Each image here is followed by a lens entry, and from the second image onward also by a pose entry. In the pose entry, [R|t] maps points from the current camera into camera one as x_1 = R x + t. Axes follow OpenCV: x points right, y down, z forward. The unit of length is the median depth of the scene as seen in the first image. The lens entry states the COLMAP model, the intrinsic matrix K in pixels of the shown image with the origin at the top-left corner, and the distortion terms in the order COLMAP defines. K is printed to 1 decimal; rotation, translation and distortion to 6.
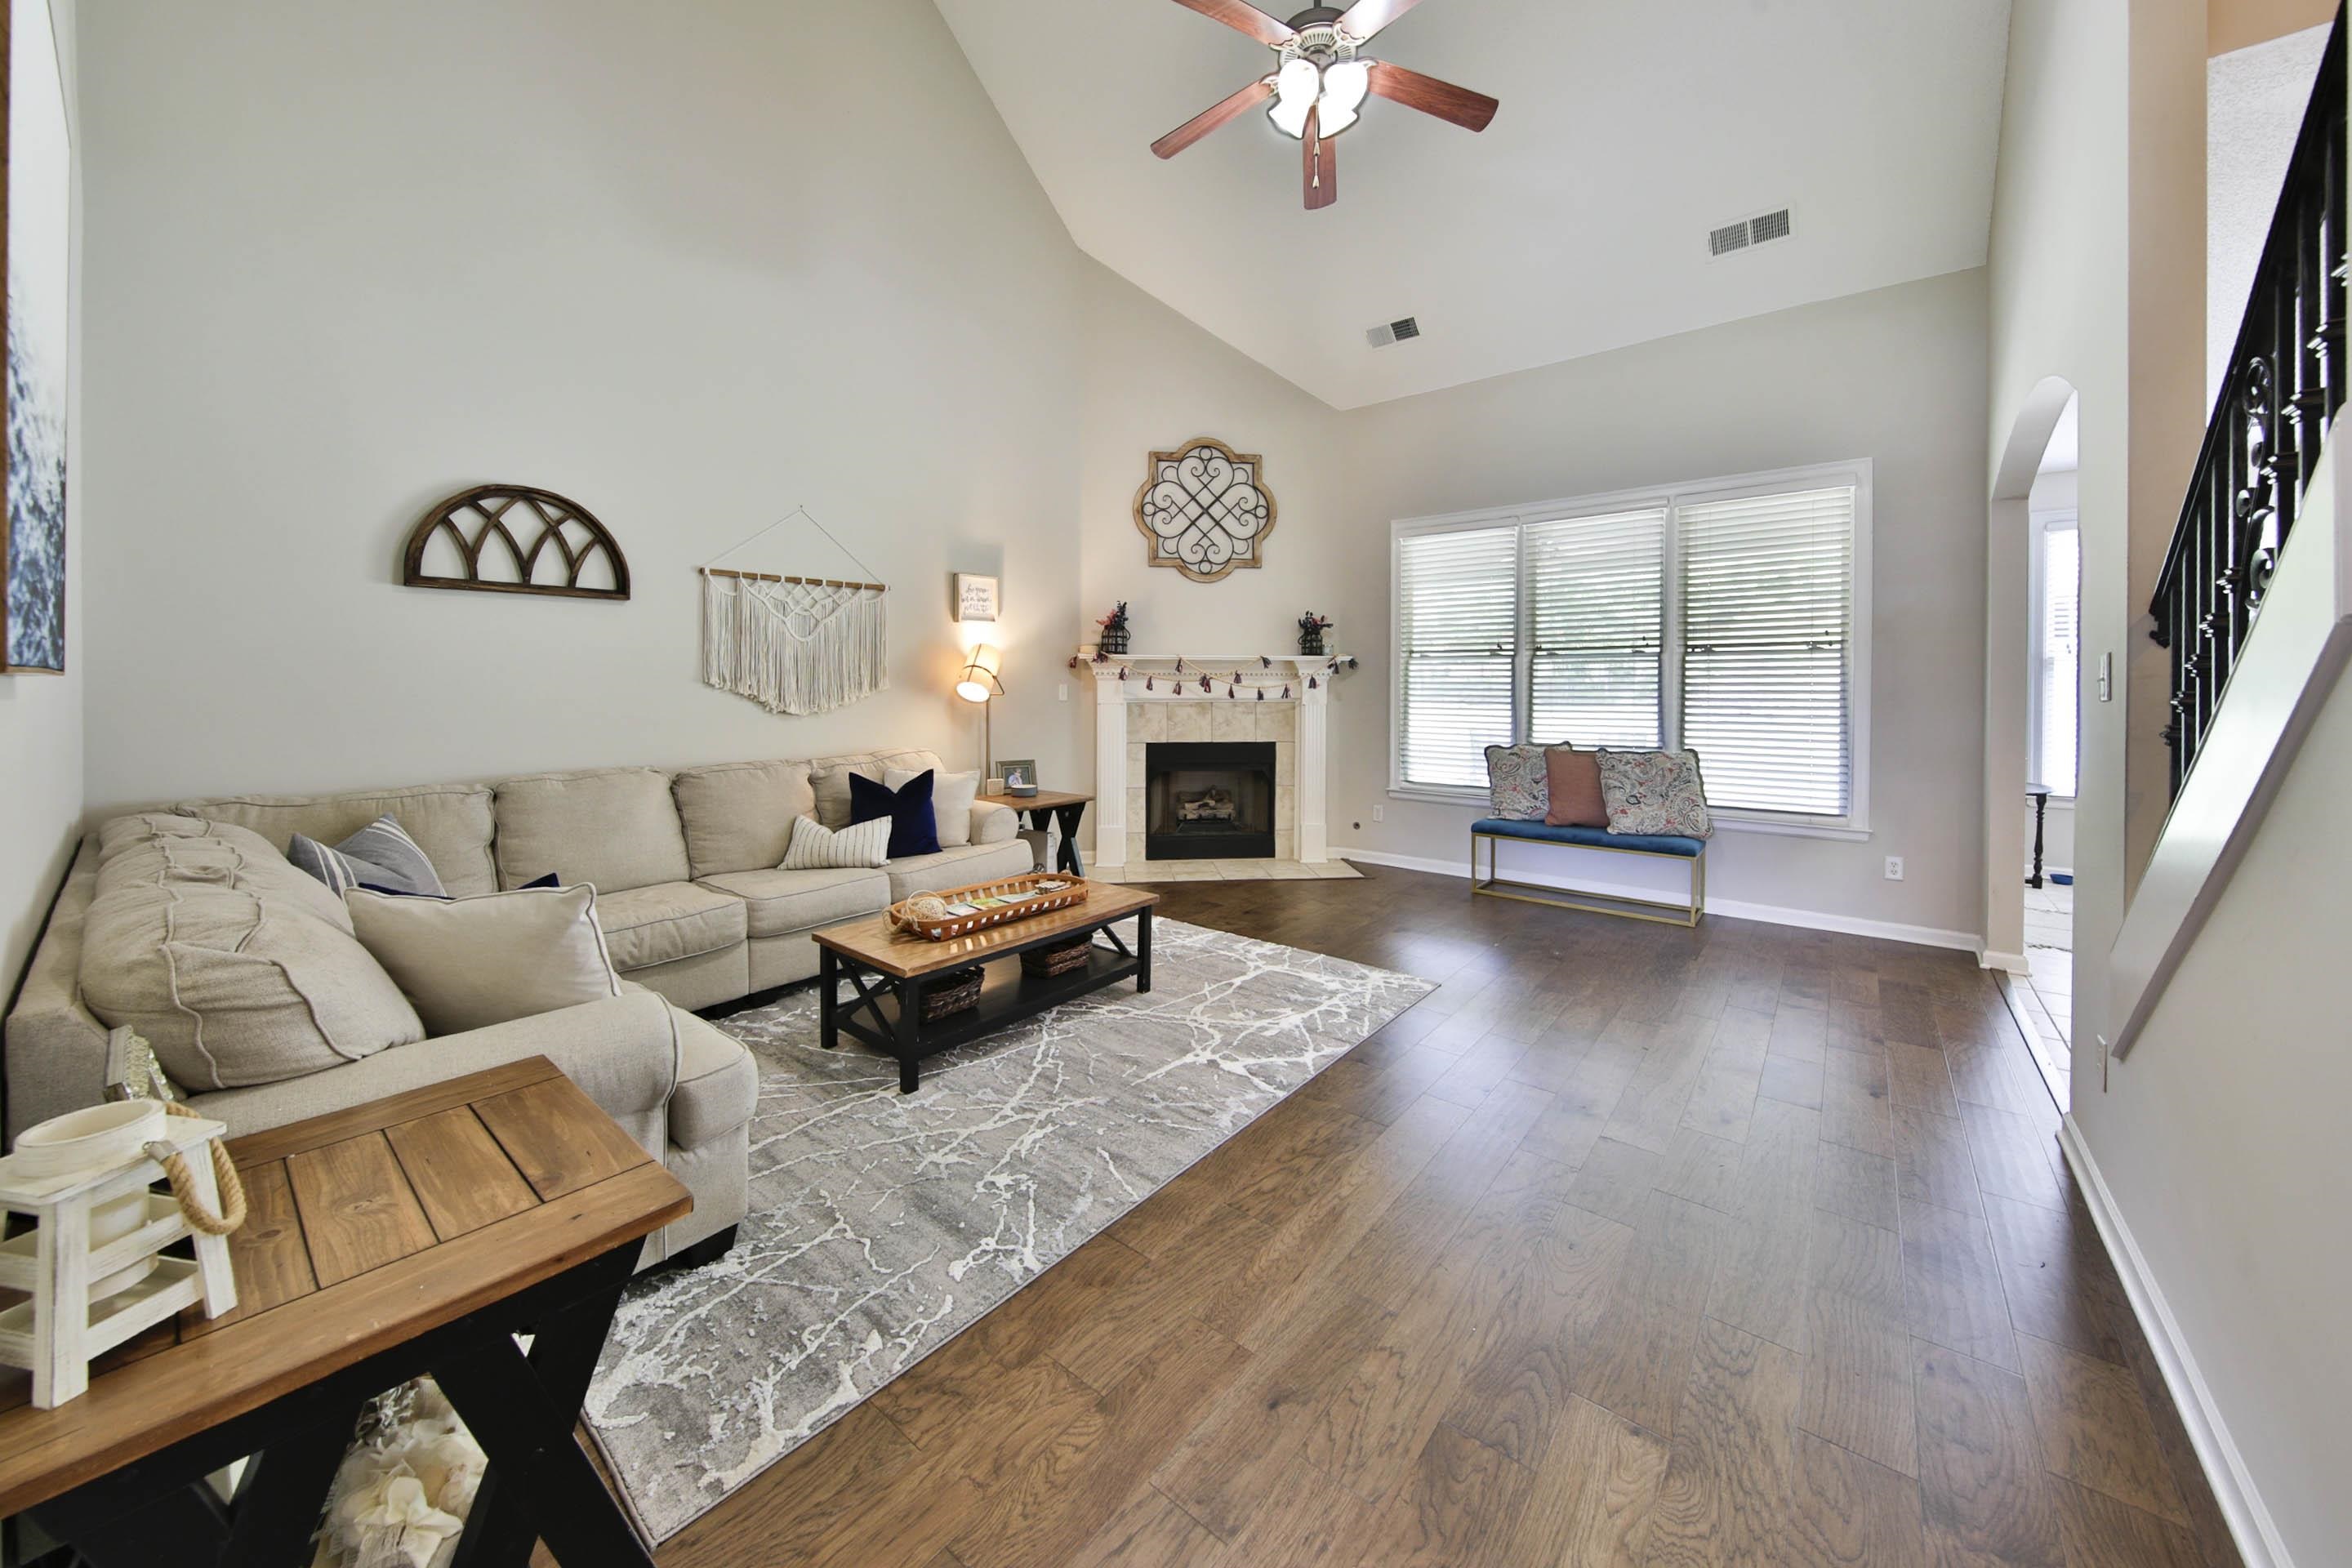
lens RADIAL K [[836.9, 0, 1149.4], [0, 836.9, 700.9], [0, 0, 1]] dist [-0.000493, -0.000345]
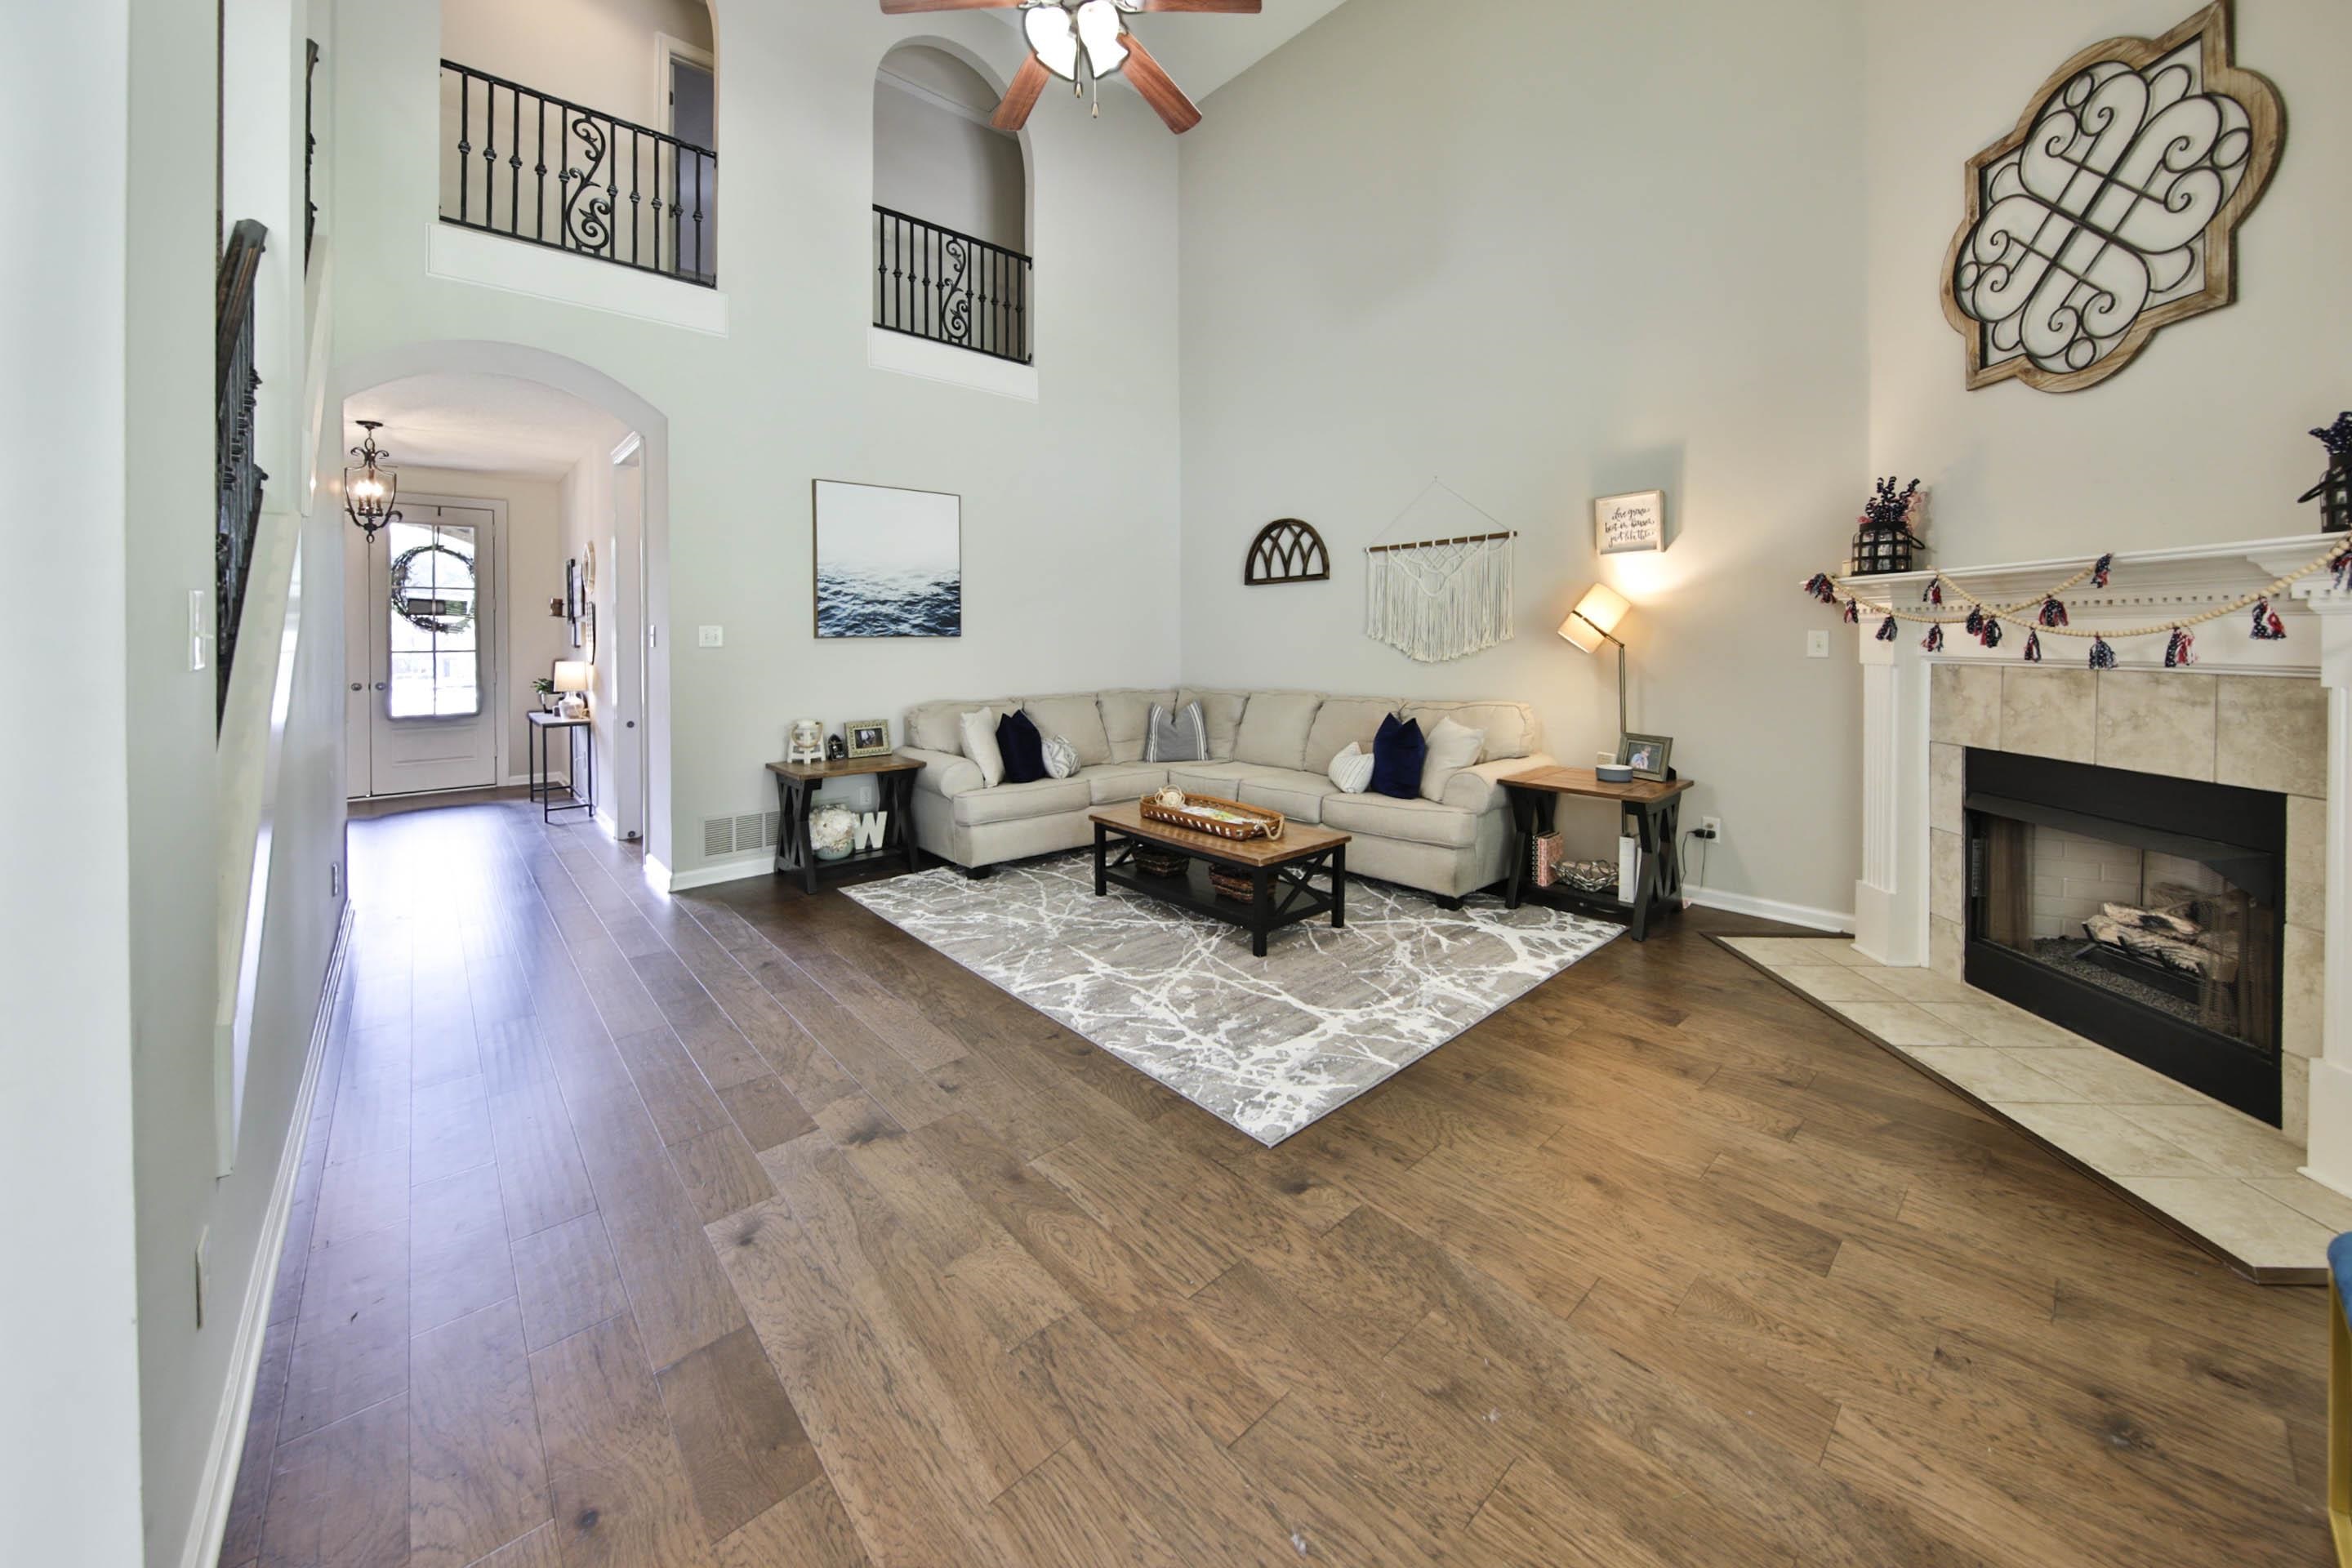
lens RADIAL K [[836.9, 0, 1170.8], [0, 836.9, 632.7], [0, 0, 1]] dist [-0.000493, -0.000345]
pose [[-0.148891, -0.003820, -0.988846, 0.581036], [-0.007643, 0.999967, -0.002713, -0.012923], [0.988824, 0.007153, -0.148915, 0.627433]]
